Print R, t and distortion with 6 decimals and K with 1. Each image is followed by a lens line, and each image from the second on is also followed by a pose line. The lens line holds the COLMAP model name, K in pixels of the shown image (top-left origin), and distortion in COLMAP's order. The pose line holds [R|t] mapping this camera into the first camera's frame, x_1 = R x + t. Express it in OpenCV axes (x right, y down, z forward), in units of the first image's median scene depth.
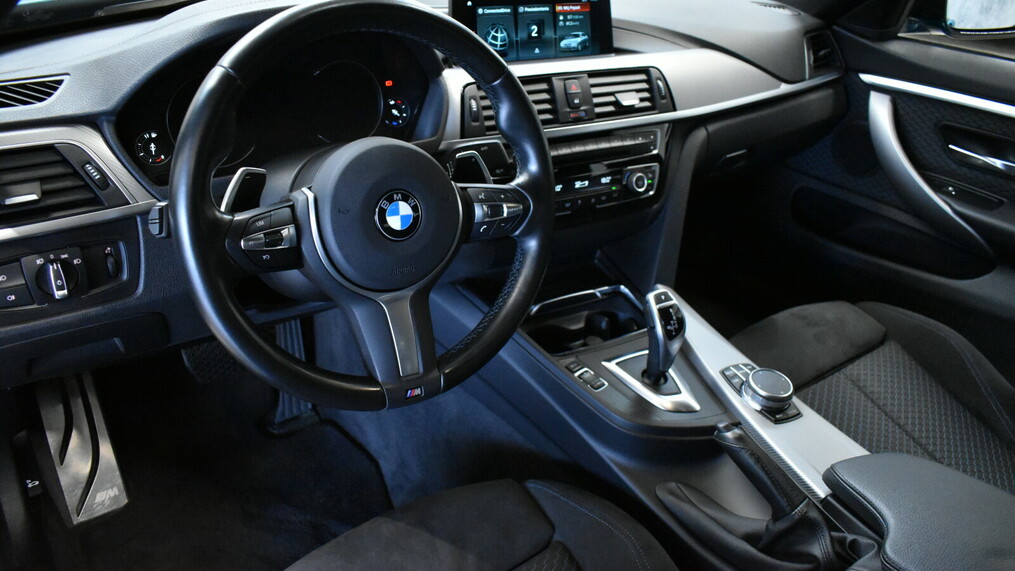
lens RADIAL K [[799.0, 0, 507.6], [0, 799.0, 280.0], [0, 0, 1]] dist [-0.015282, -0.009005]
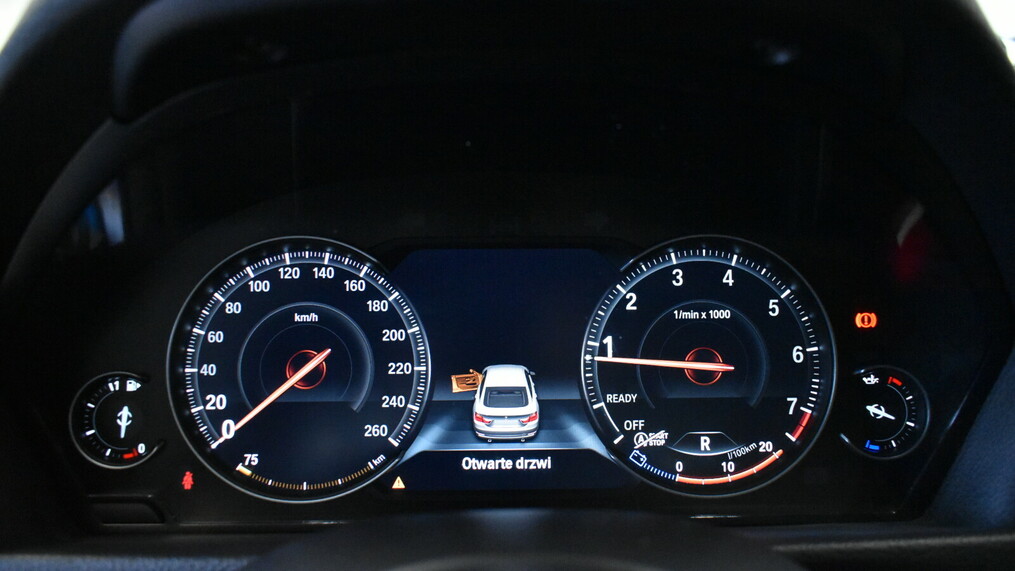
lens RADIAL K [[799.0, 0, 512.3], [0, 799.0, 282.0], [0, 0, 1]] dist [-0.015282, -0.009005]
pose [[0.809075, 0.042482, -0.586168, -0.071019], [-0.231409, 0.939841, -0.251294, -0.136050], [0.540229, 0.338960, 0.770233, 0.618393]]
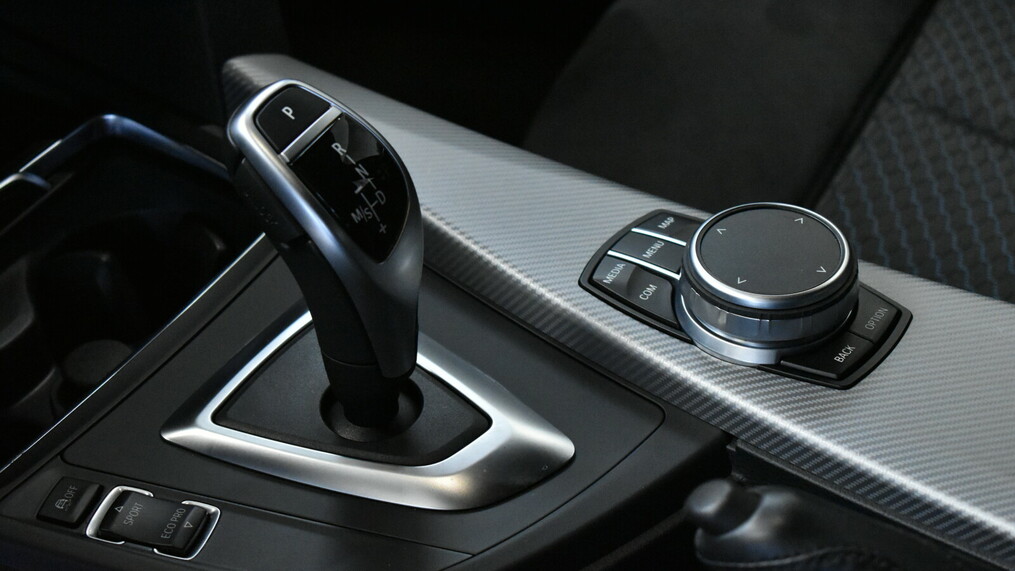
lens RADIAL K [[2271.1, 0, 505.1], [0, 2271.1, 285.9], [0, 0, 1]] dist [-0.014730, 0.000000]
pose [[0.874619, -0.401905, 0.271135, 0.036246], [0.366765, 0.914255, 0.172106, -0.024382], [-0.317057, -0.051084, 0.947030, 0.281981]]
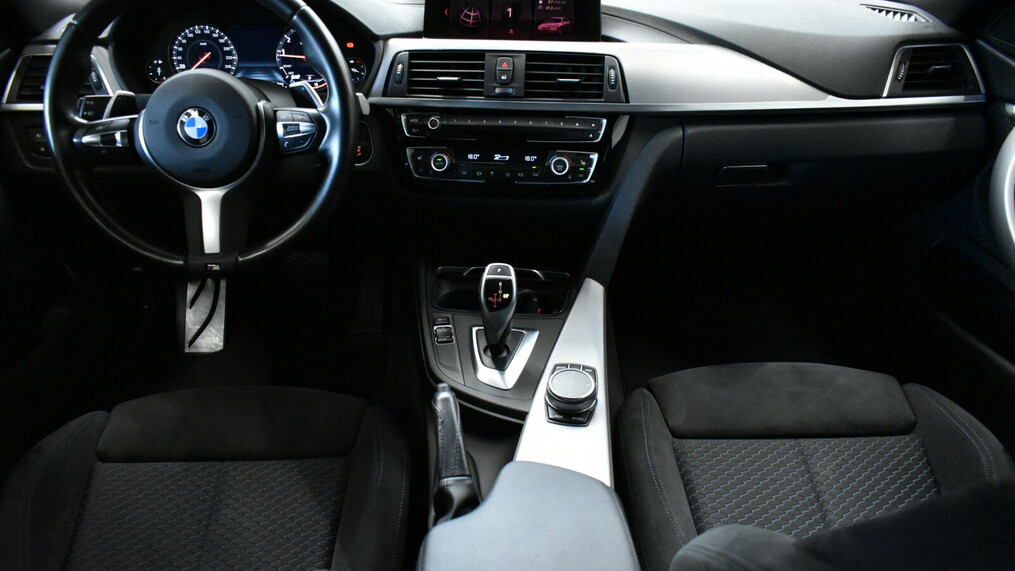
lens RADIAL K [[799.0, 0, 509.5], [0, 799.0, 285.7], [0, 0, 1]] dist [-0.015282, -0.009005]
pose [[0.805664, 0.227919, -0.546770, 0.715886], [-0.239878, 0.969480, 0.050664, -0.012814], [0.541630, 0.090340, 0.835748, 0.146779]]
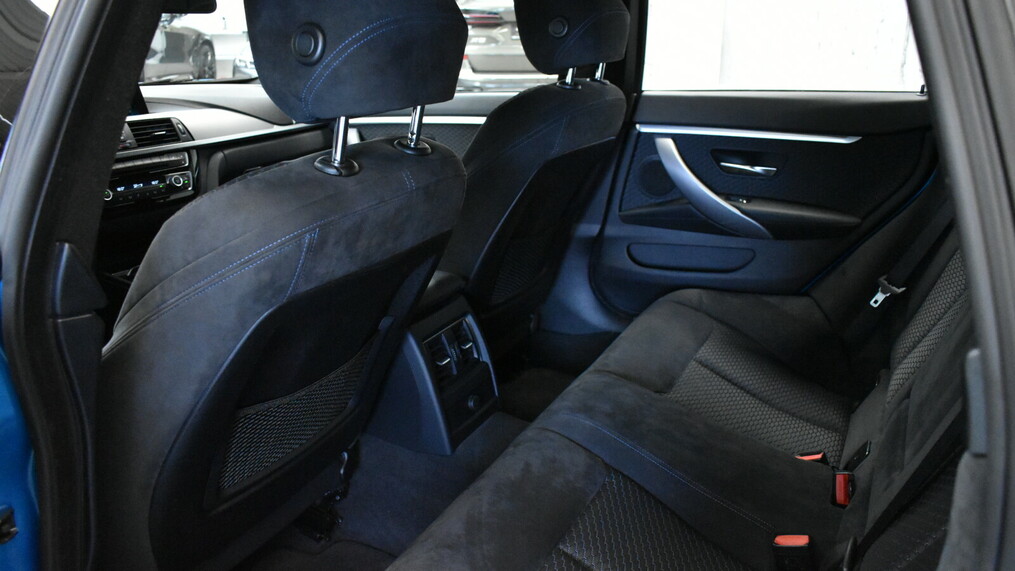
lens RADIAL K [[799.0, 0, 511.5], [0, 799.0, 280.2], [0, 0, 1]] dist [-0.015282, -0.009005]
pose [[0.908115, -0.220643, 0.355872, 0.165948], [0.287995, 0.946074, -0.148333, 0.534218], [-0.303952, 0.237193, 0.922688, -0.710345]]
